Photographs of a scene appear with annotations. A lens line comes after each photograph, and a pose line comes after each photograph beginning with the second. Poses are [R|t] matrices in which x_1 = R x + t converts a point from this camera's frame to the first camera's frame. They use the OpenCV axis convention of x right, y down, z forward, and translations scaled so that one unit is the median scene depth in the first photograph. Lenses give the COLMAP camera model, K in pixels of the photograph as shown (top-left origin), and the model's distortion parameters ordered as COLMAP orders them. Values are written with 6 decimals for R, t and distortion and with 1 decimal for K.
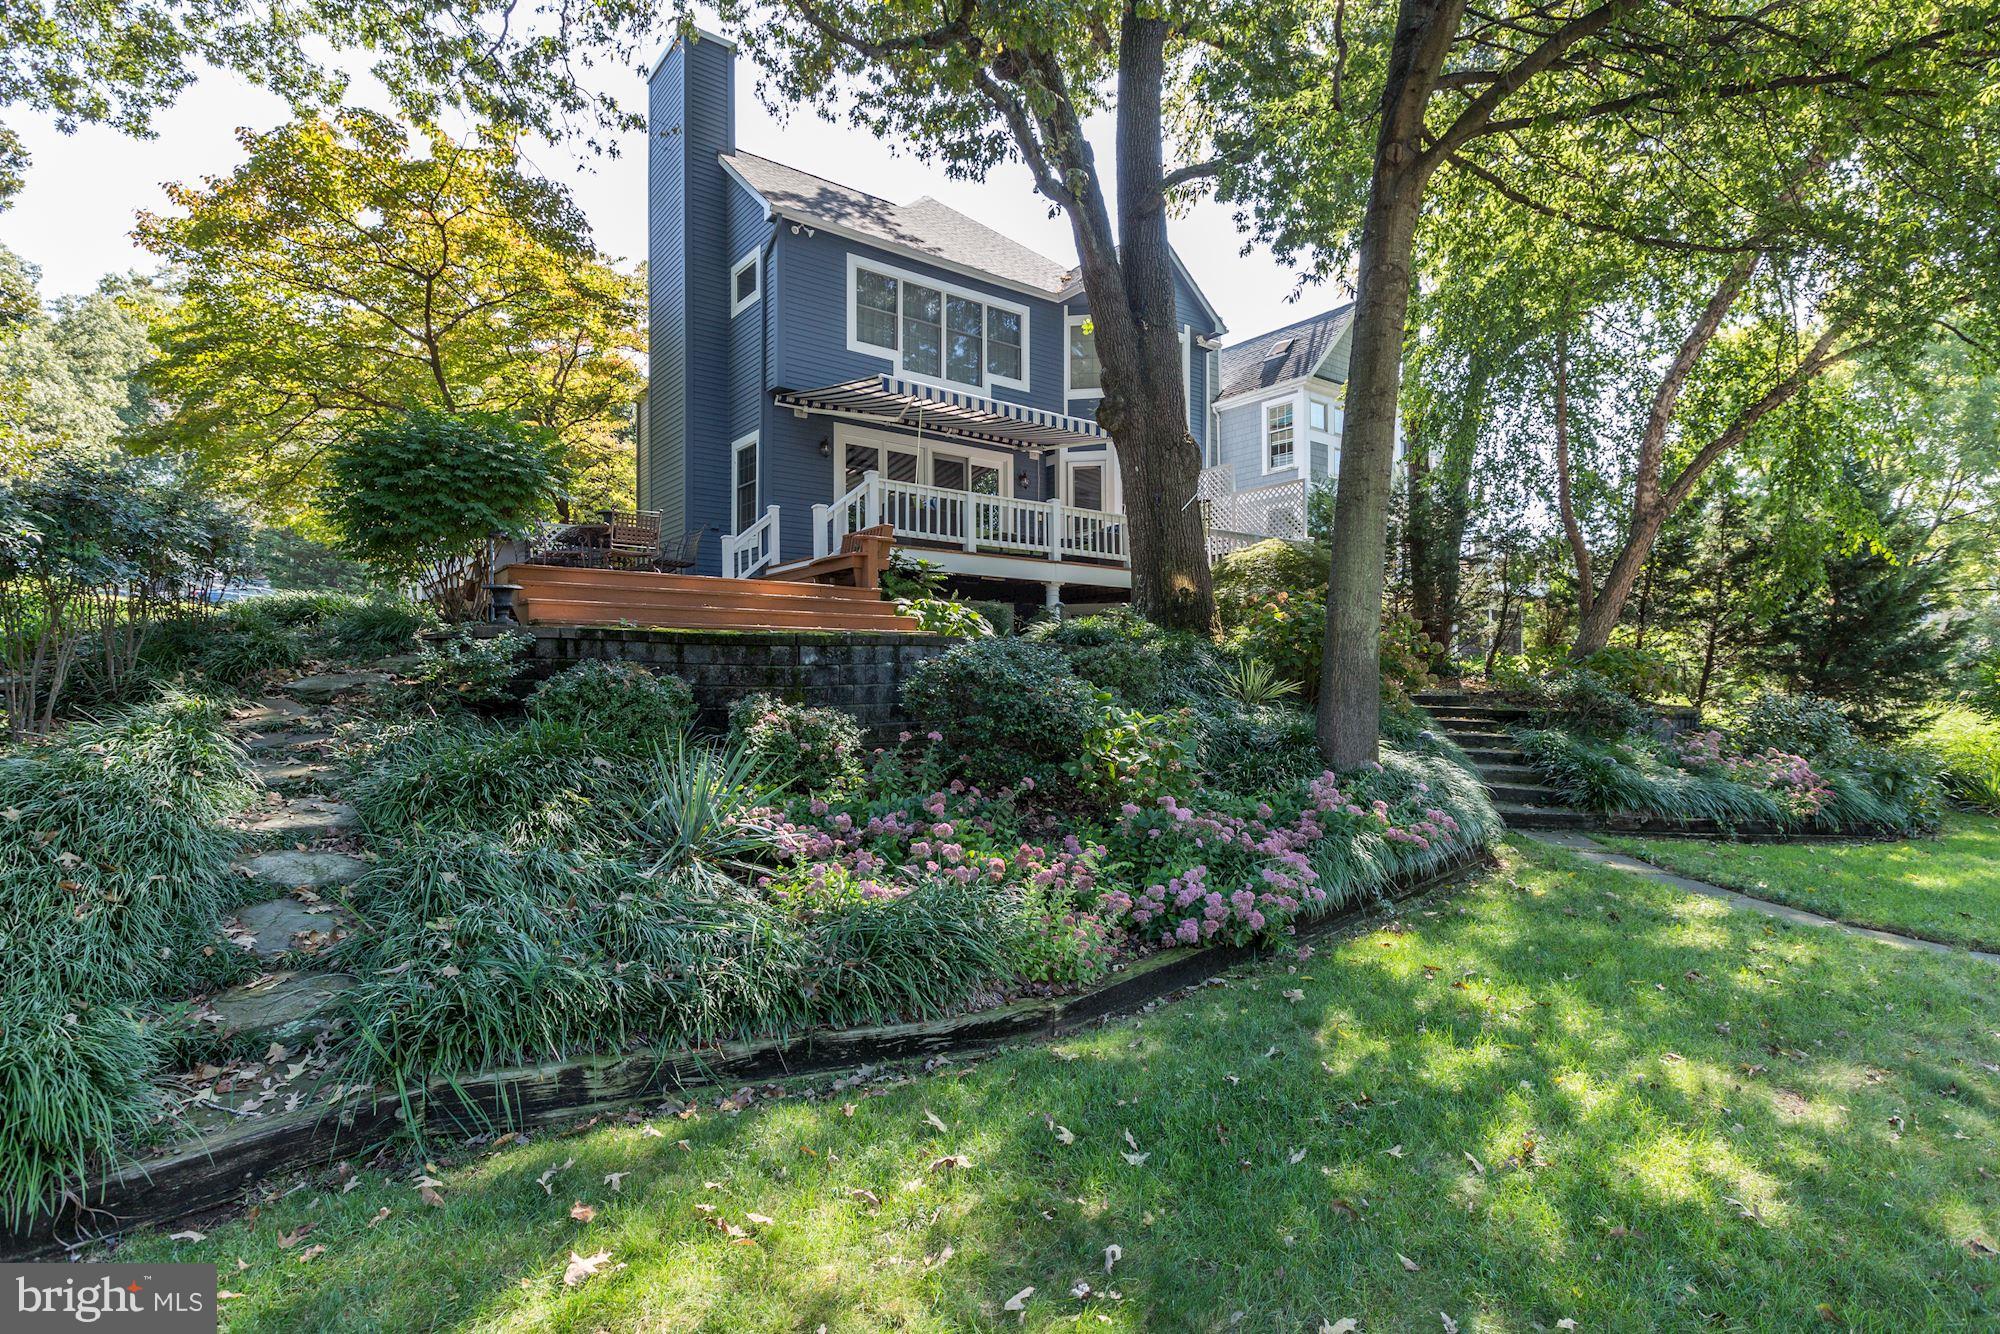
lens RADIAL K [[978.5, 0, 1016.6], [0, 978.5, 681.9], [0, 0, 1]] dist [0.000997, -0.001654]
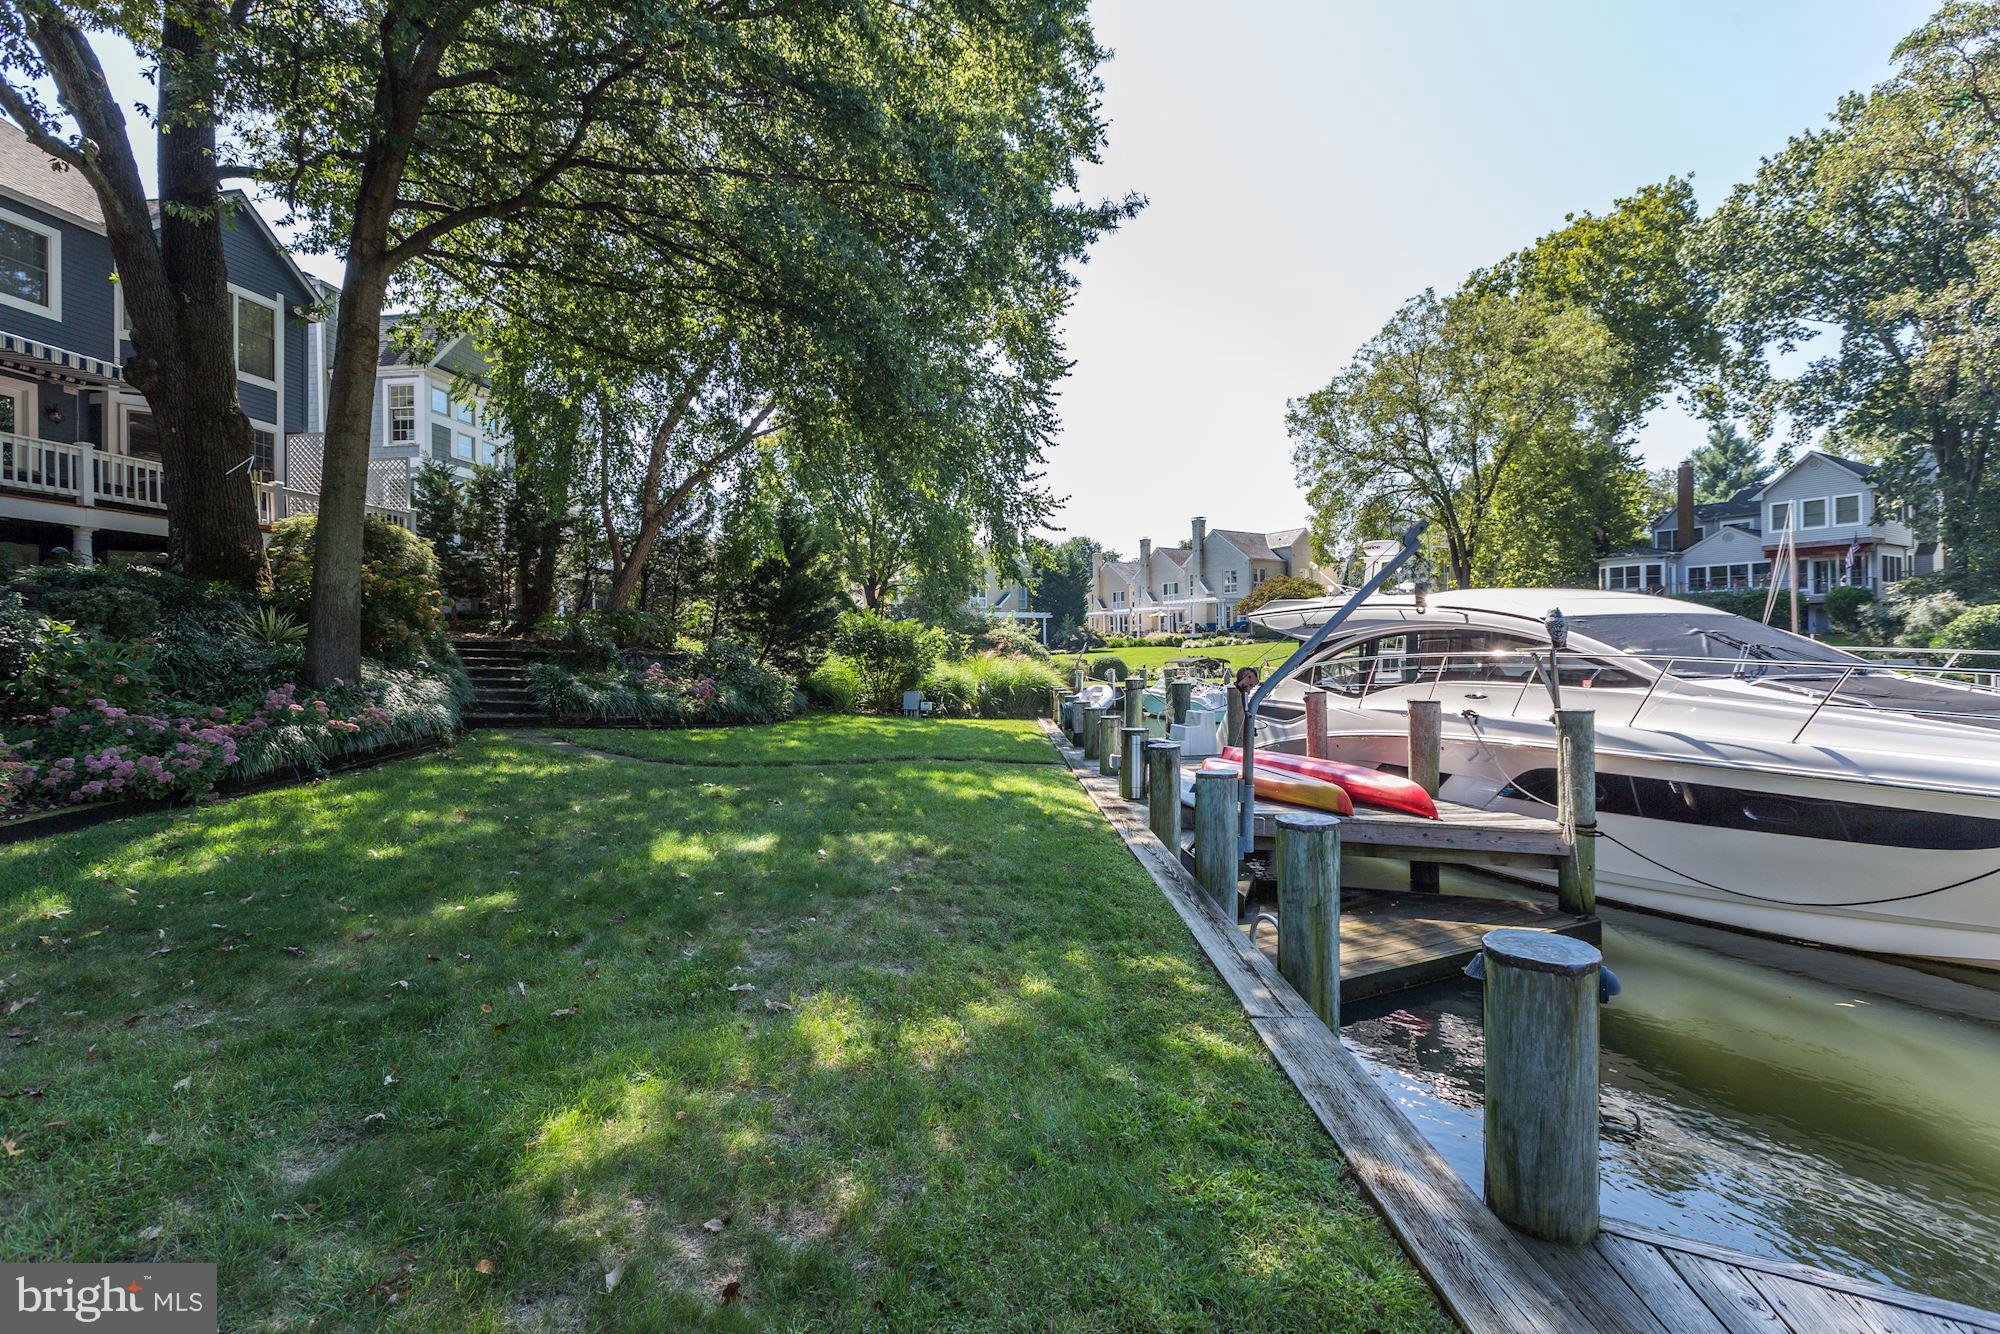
lens RADIAL K [[881.9, 0, 940.9], [0, 881.9, 640.7], [0, 0, 1]] dist [-0.000319, -0.000096]
pose [[0.728769, 0.003441, 0.684750, 0.057064], [0.000754, 0.999983, -0.005827, 0.016088], [-0.684759, 0.004763, 0.728754, -0.215638]]
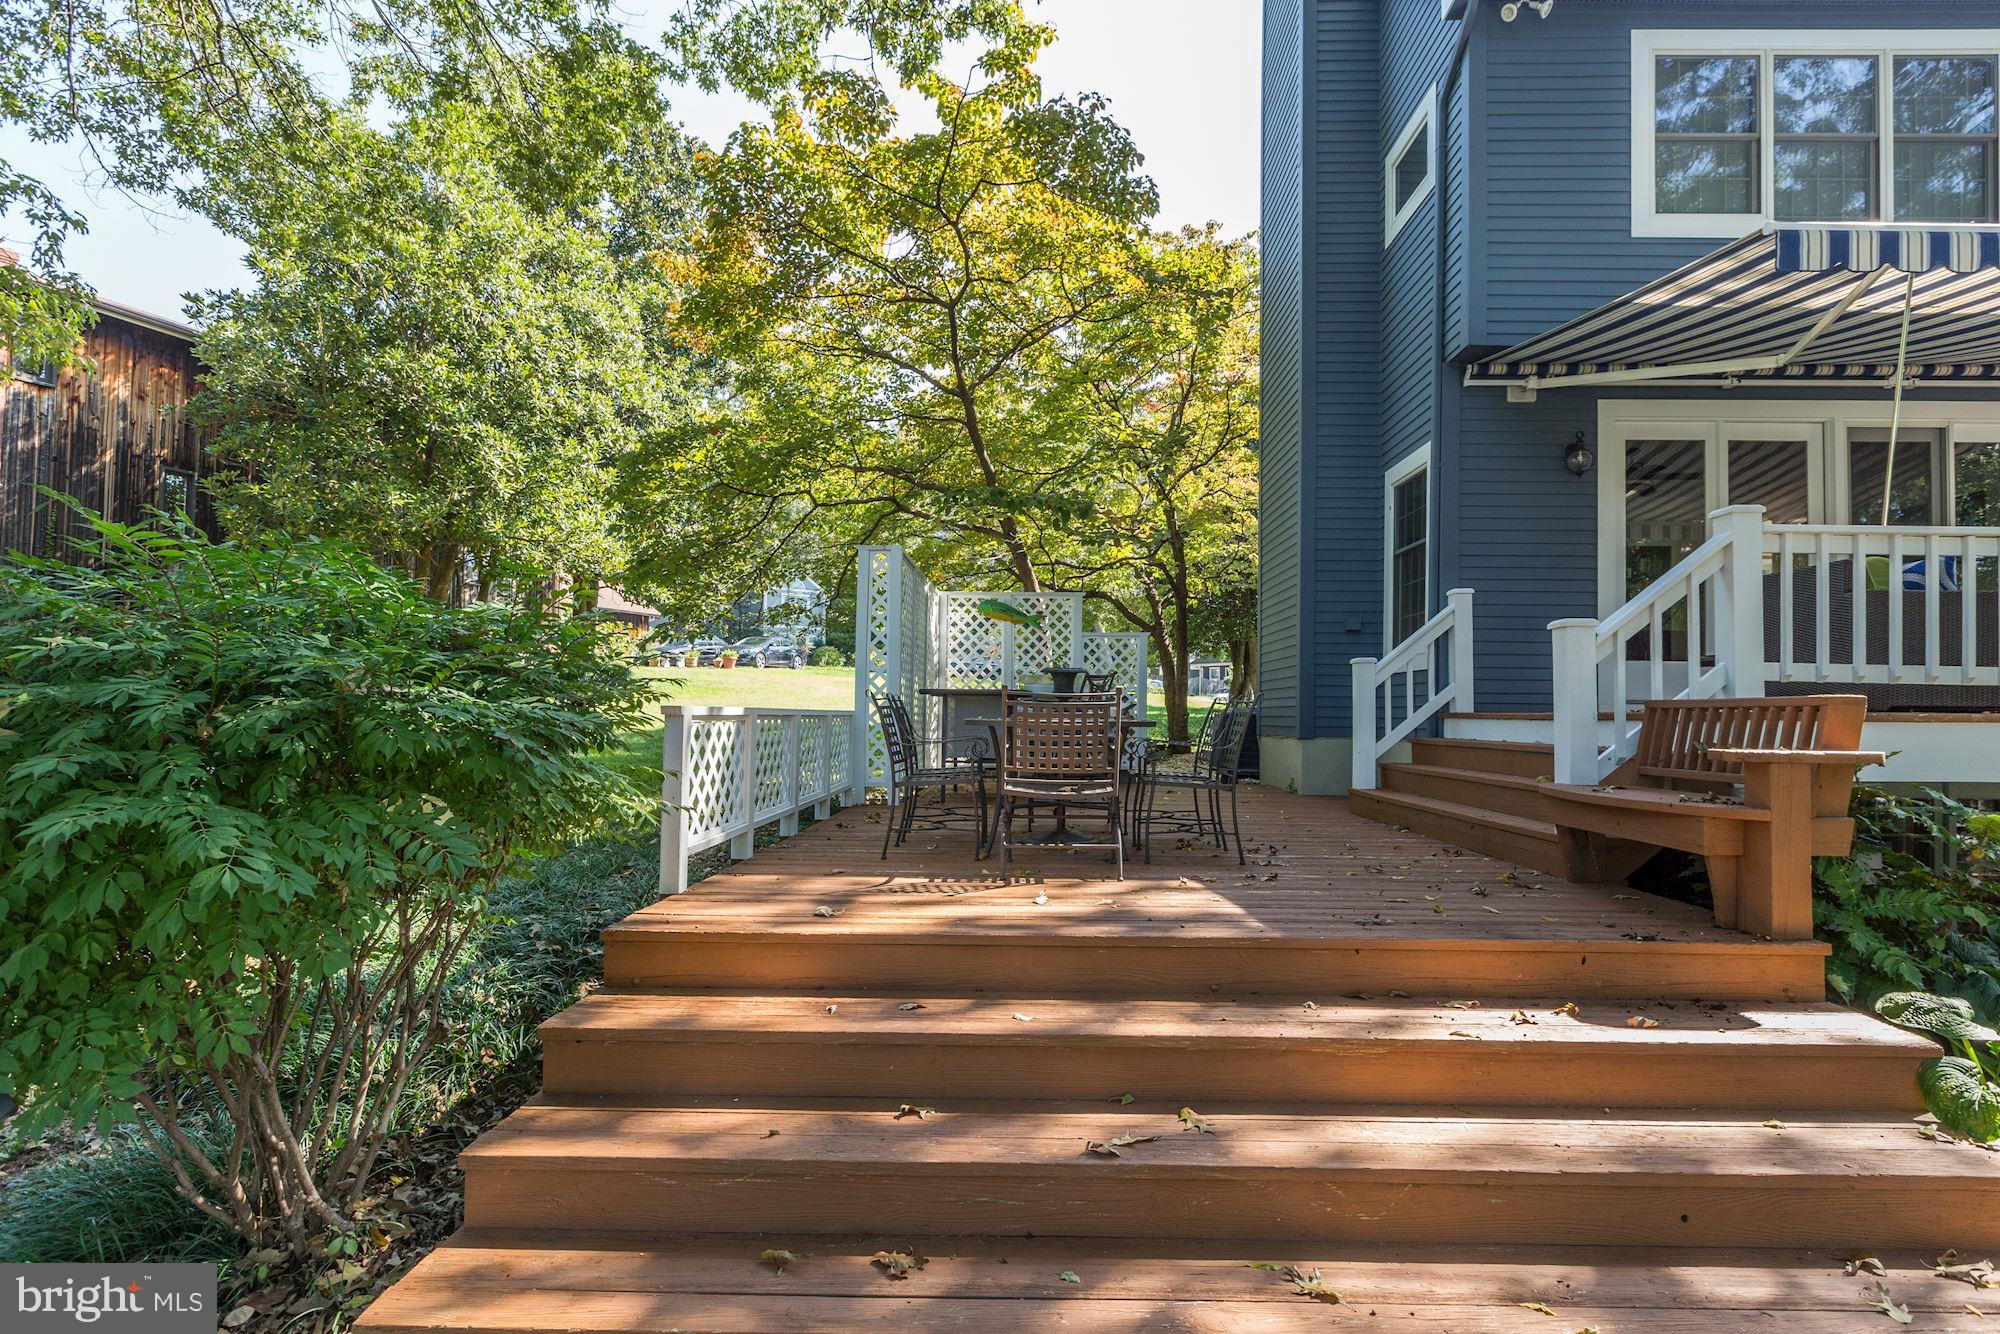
lens RADIAL K [[978.5, 0, 1016.6], [0, 978.5, 681.9], [0, 0, 1]] dist [0.000997, -0.001654]
pose [[0.767028, -0.003555, -0.641604, -0.100985], [-0.011884, 0.999734, -0.019747, -0.117873], [0.641503, 0.022772, 0.766782, 0.466798]]
